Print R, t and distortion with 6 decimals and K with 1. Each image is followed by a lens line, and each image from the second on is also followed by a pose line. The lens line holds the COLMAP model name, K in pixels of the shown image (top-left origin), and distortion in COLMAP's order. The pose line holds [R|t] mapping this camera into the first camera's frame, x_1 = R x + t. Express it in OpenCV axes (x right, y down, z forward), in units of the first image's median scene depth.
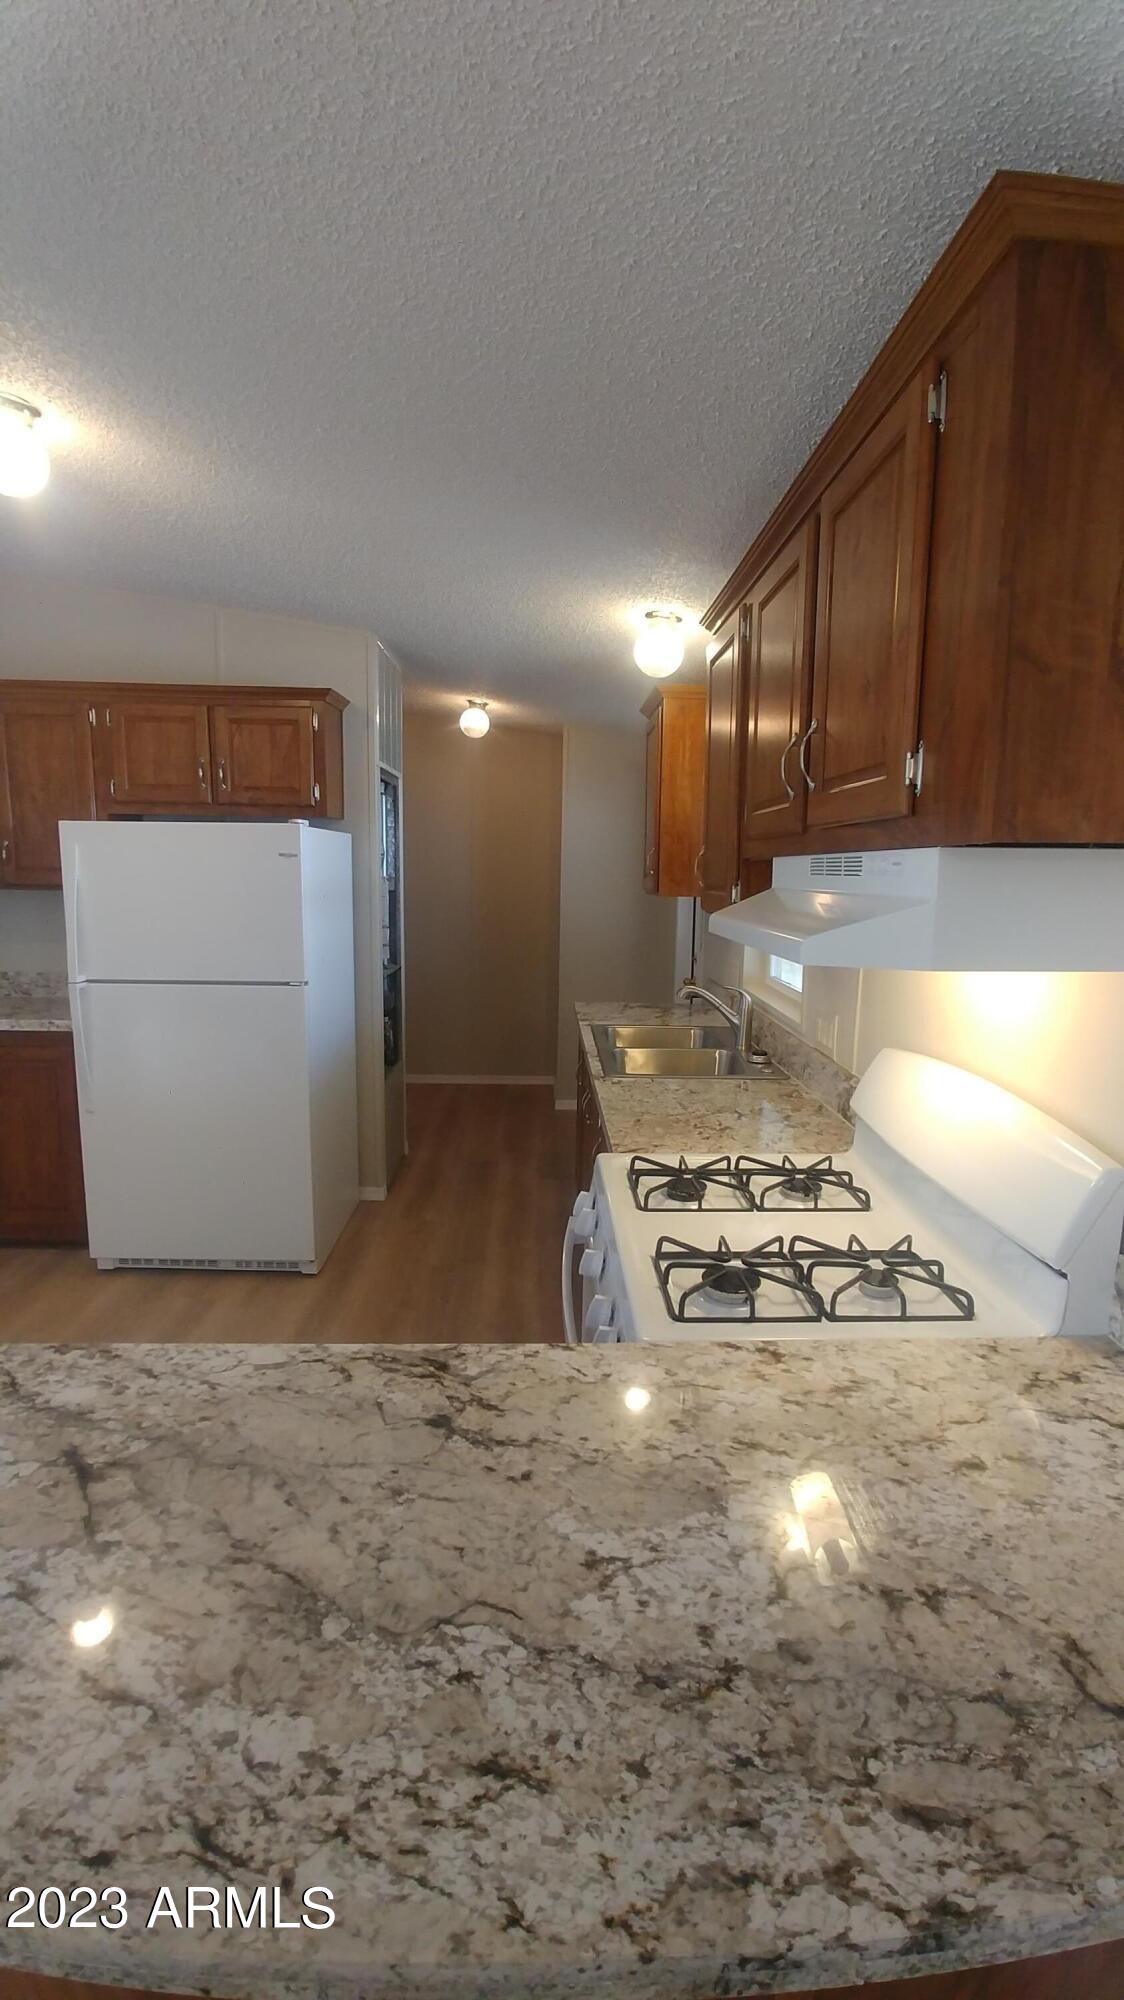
lens RADIAL K [[911.3, 0, 569.5], [0, 911.3, 1001.3], [0, 0, 1]] dist [0.022807, -0.009349]
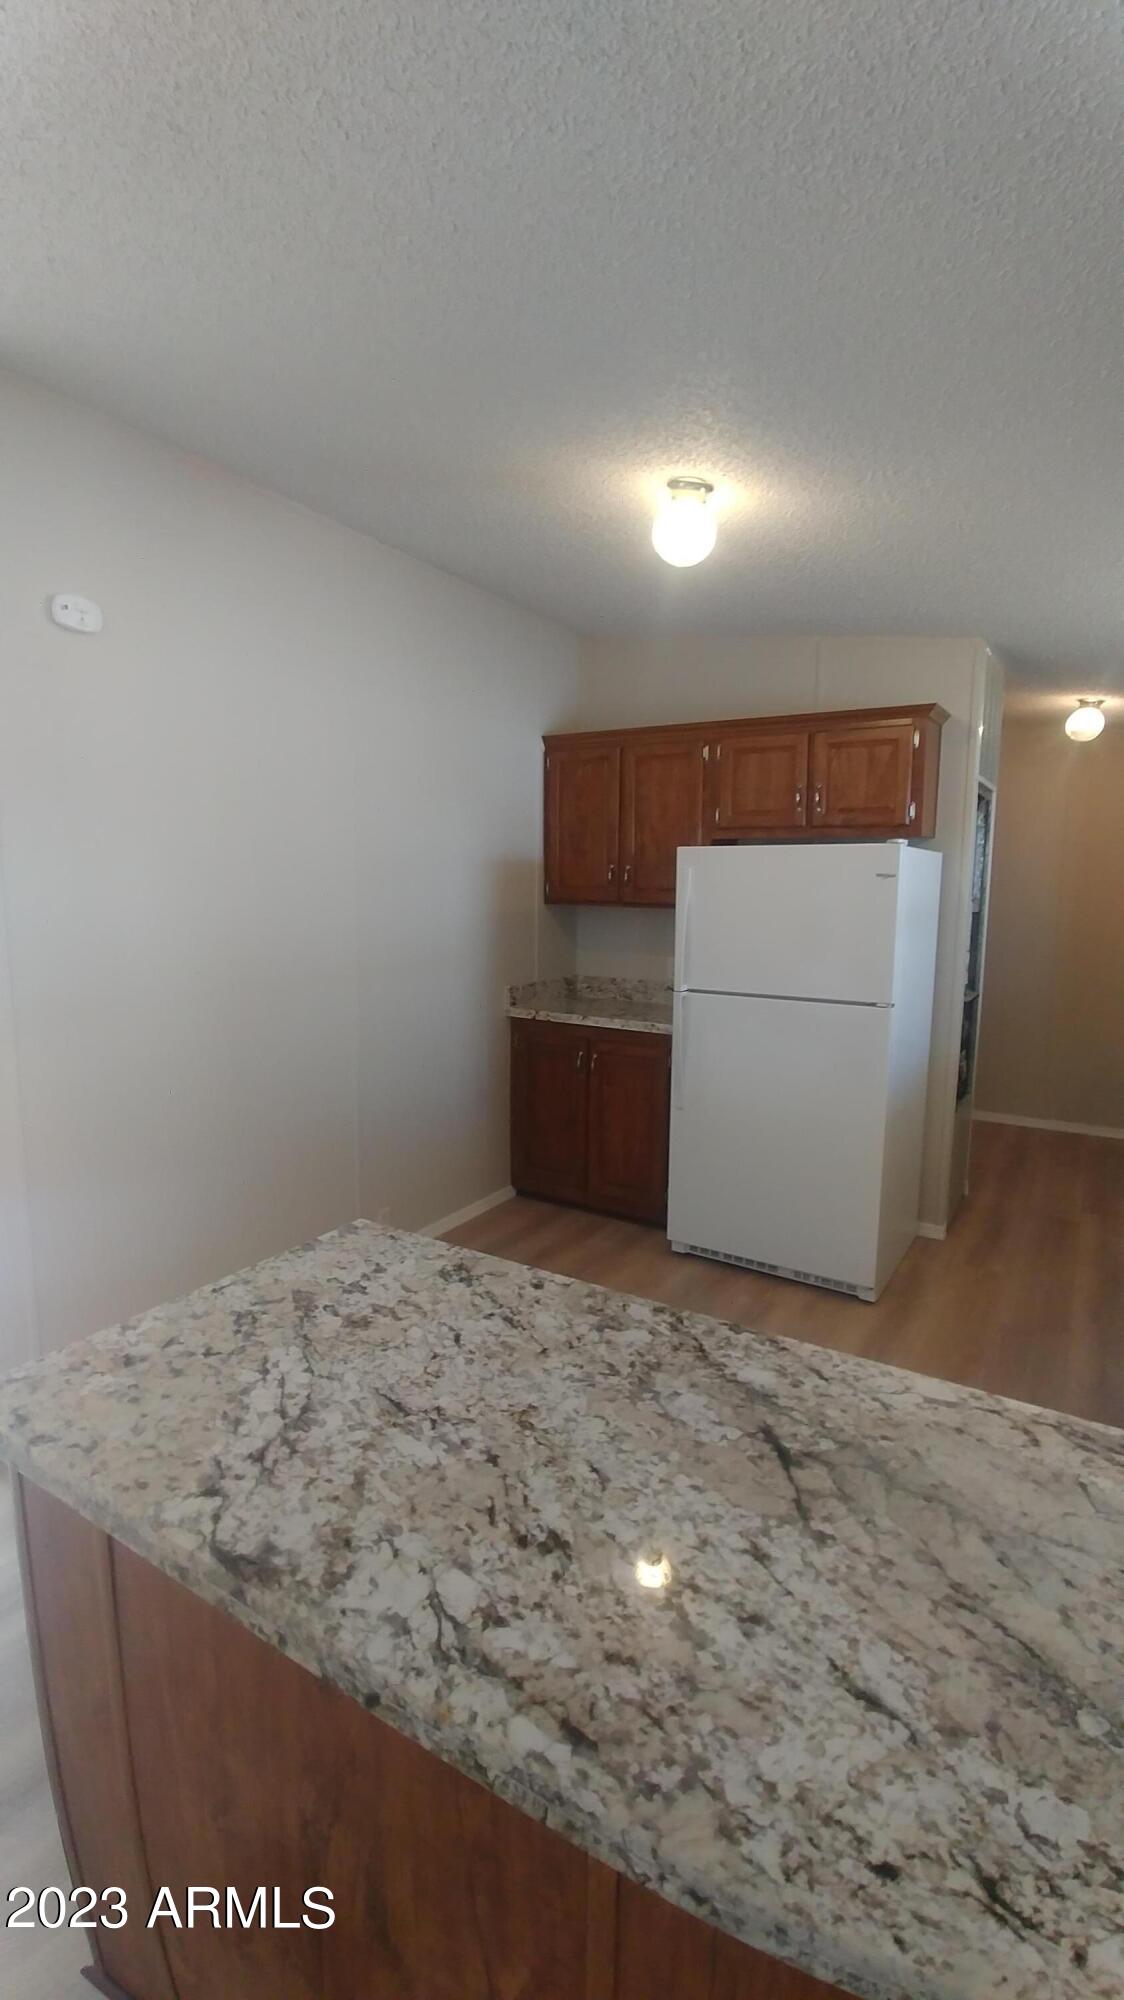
lens RADIAL K [[911.3, 0, 569.5], [0, 911.3, 1001.3], [0, 0, 1]] dist [0.022807, -0.009349]
pose [[0.848310, 0.064713, -0.525530, -0.179558], [-0.075978, 0.997109, 0.000139, 0.005855], [0.524020, 0.039811, 0.850775, -0.046085]]
